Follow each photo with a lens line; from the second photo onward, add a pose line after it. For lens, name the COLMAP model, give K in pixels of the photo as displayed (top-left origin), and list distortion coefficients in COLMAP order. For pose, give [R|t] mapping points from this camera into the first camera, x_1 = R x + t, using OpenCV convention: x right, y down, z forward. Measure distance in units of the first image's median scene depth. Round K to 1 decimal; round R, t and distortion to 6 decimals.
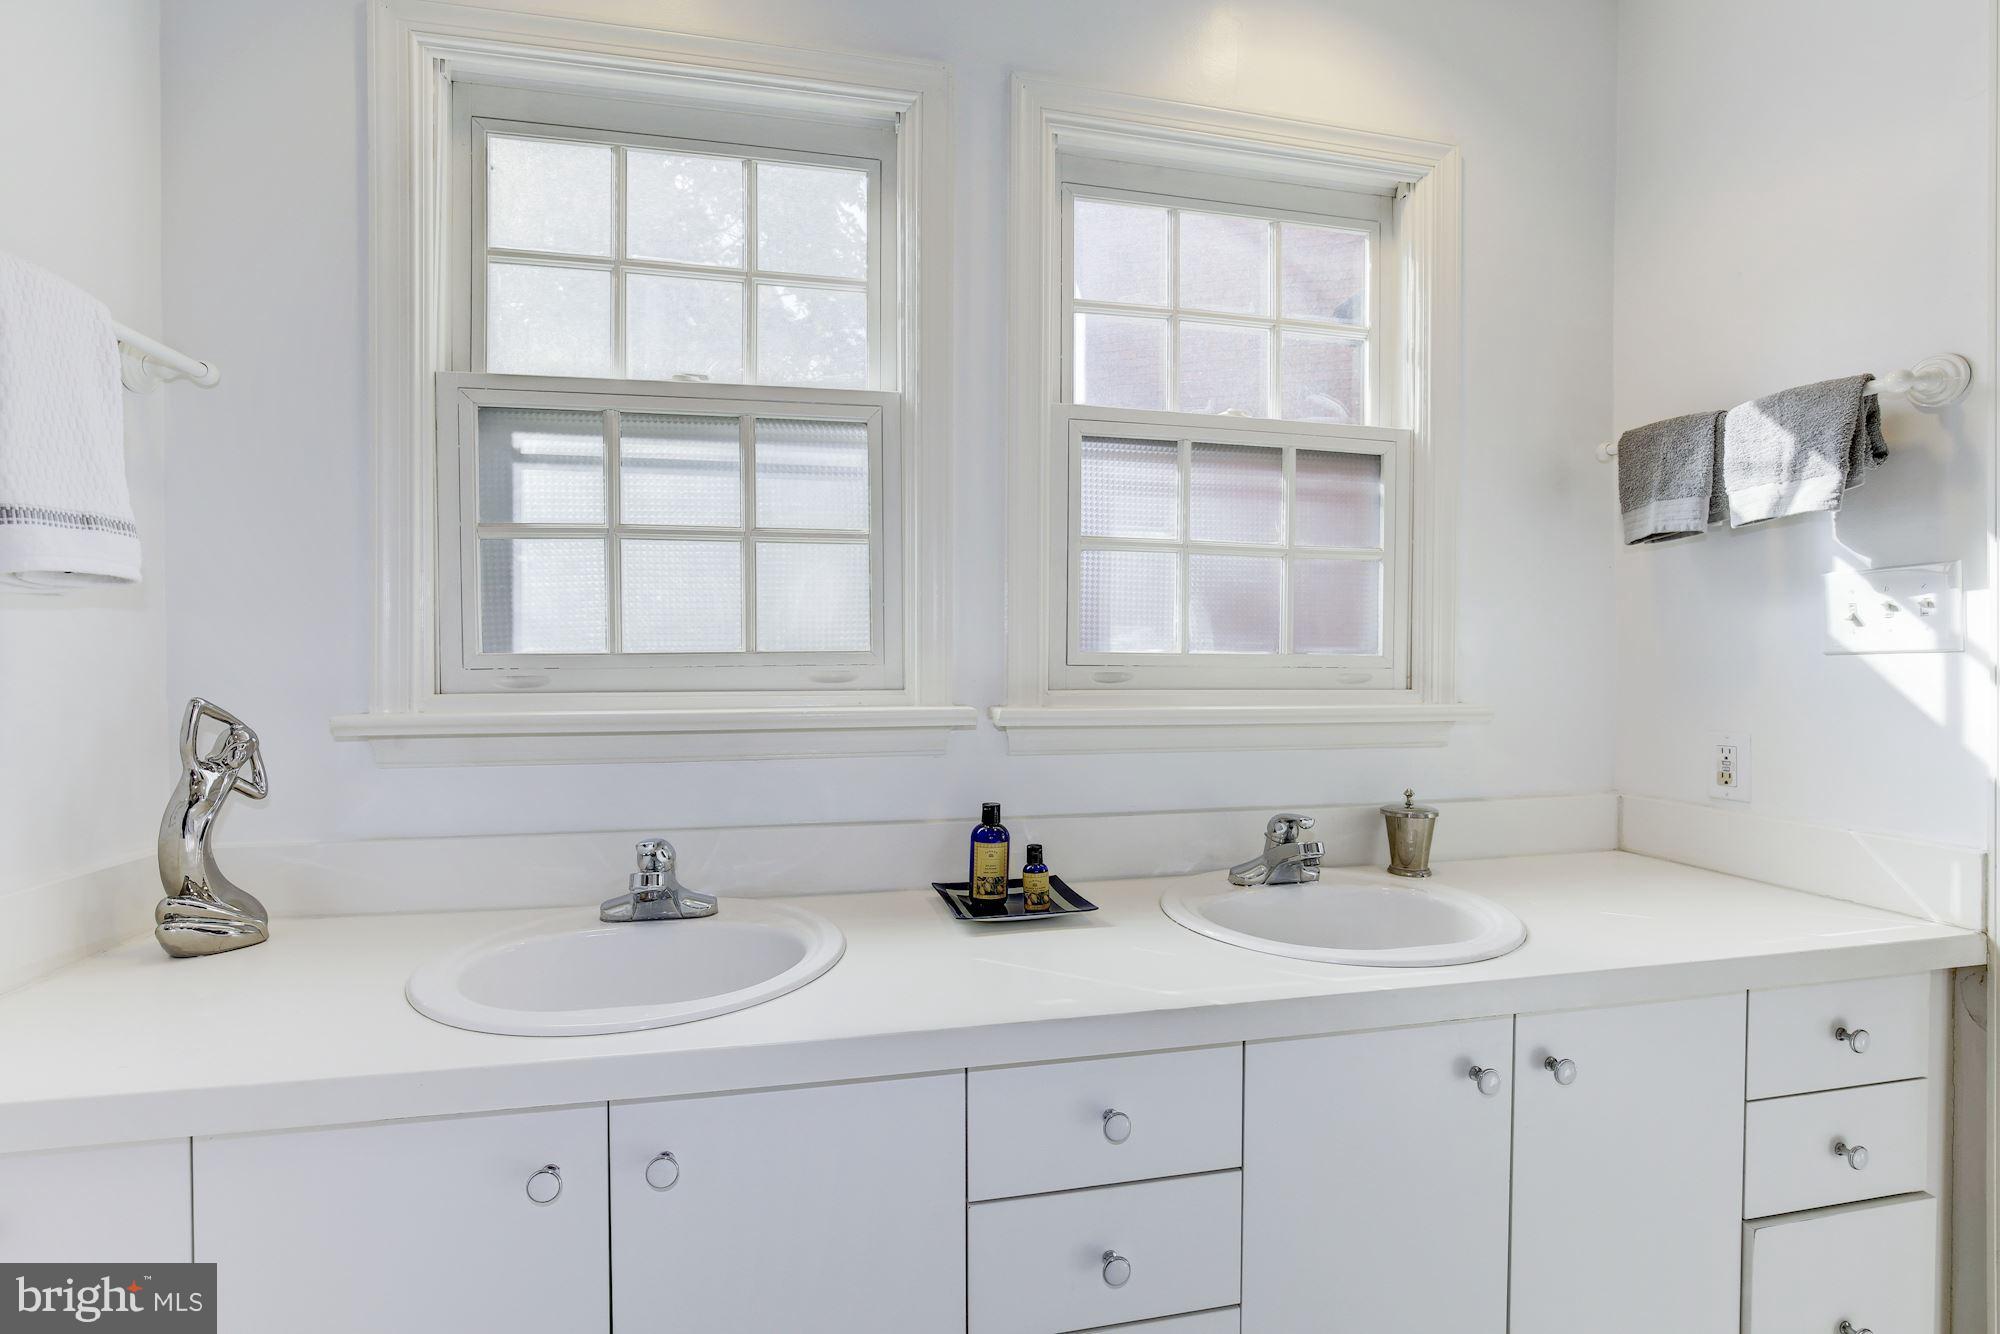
lens RADIAL K [[702.3, 0, 995.8], [0, 702.3, 684.2], [0, 0, 1]] dist [-0.021104, 0.000031]
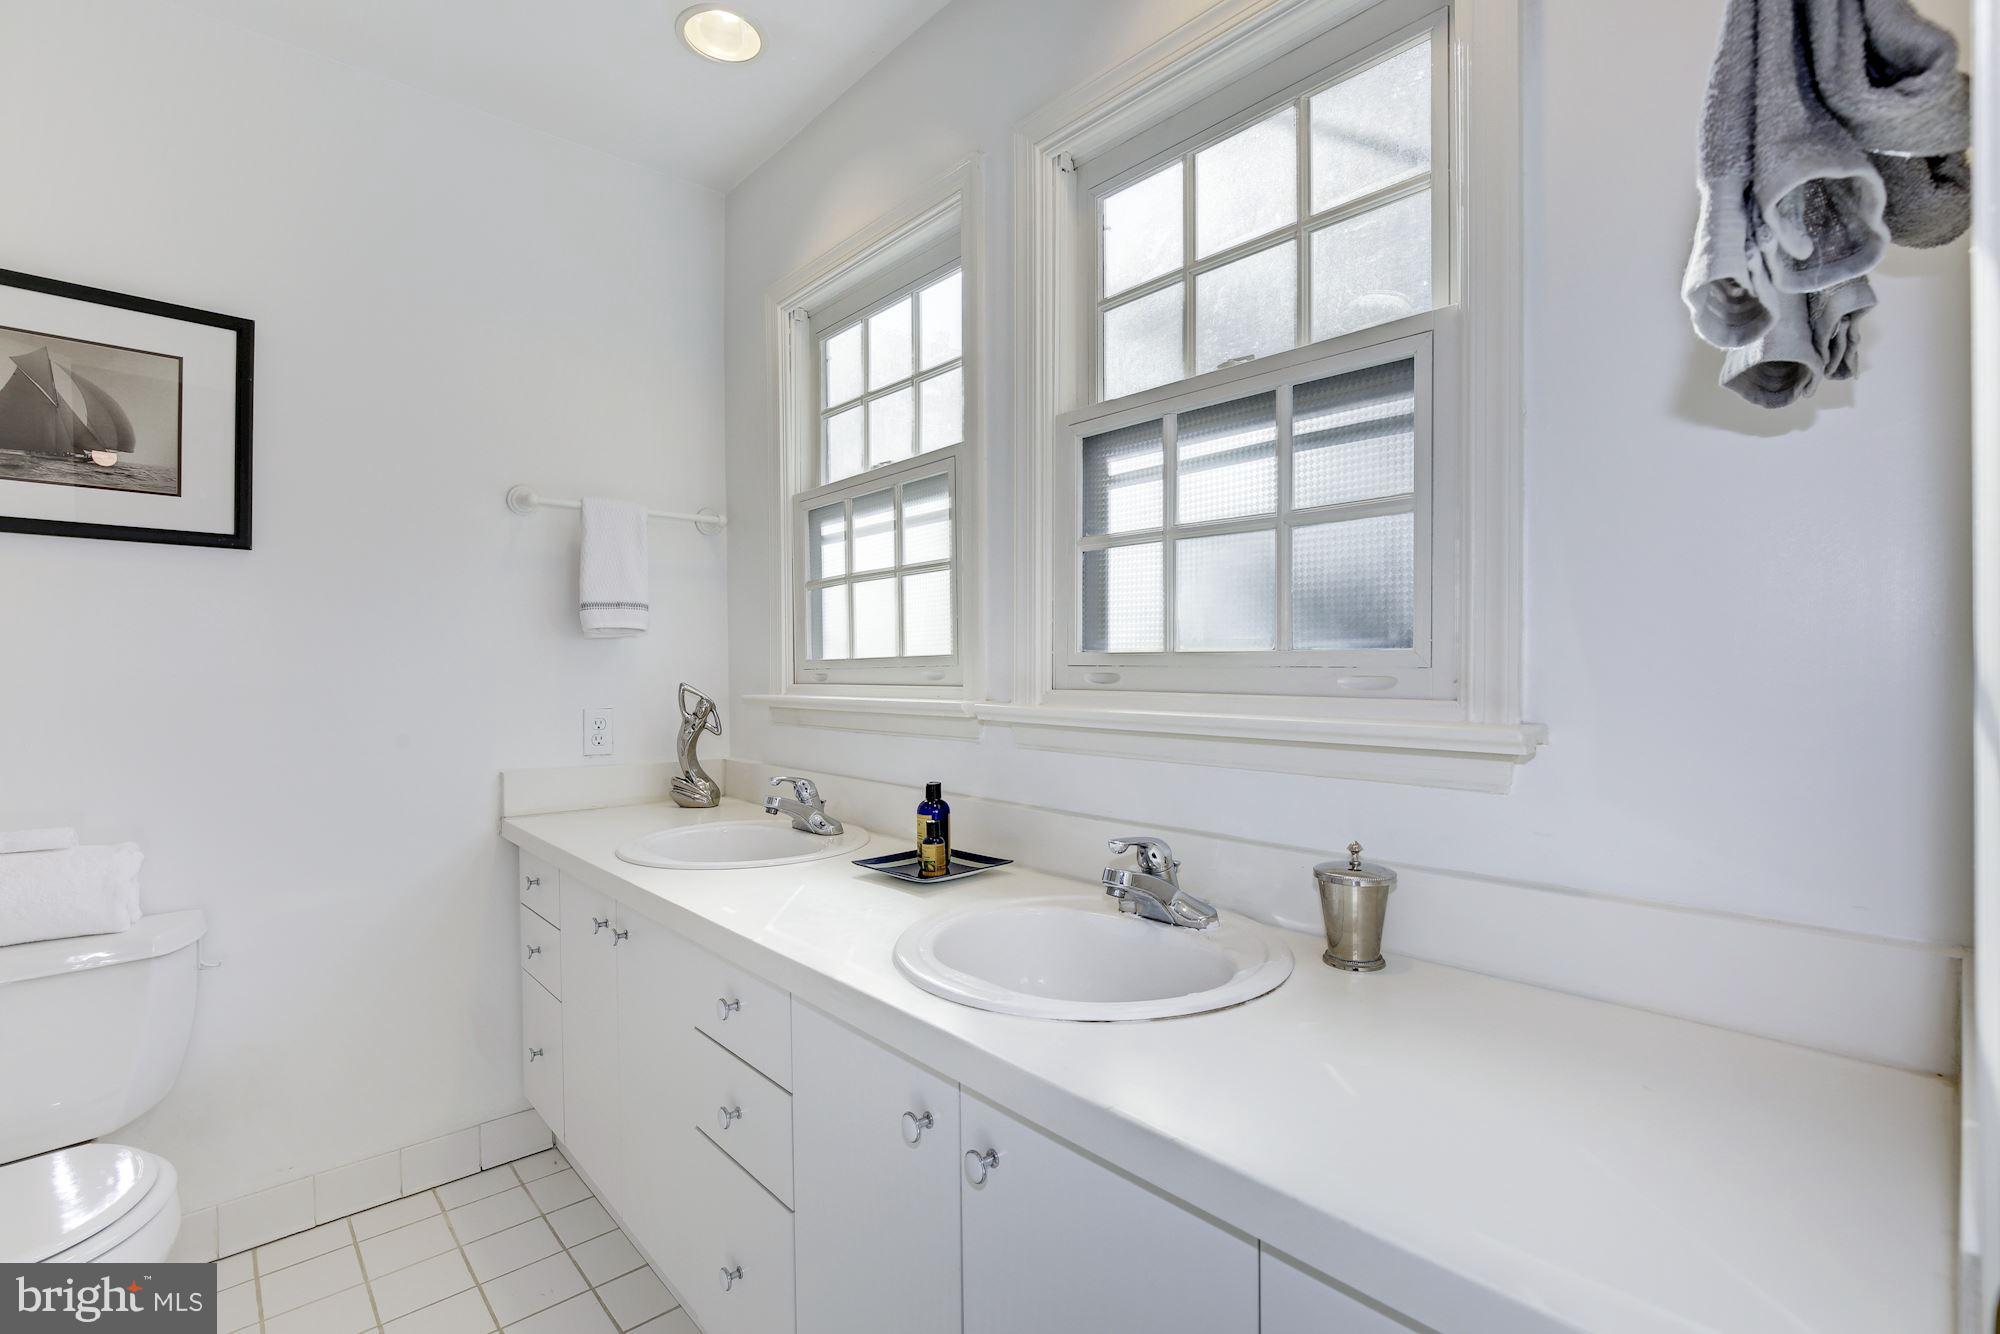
lens RADIAL K [[888.5, 0, 1003.7], [0, 888.5, 663.7], [0, 0, 1]] dist [-0.001257, 0.000233]
pose [[0.545517, -0.003097, -0.838094, 1.148602], [-0.017044, 0.999745, -0.014788, -0.010141], [0.837927, 0.022352, 0.545325, 0.209784]]
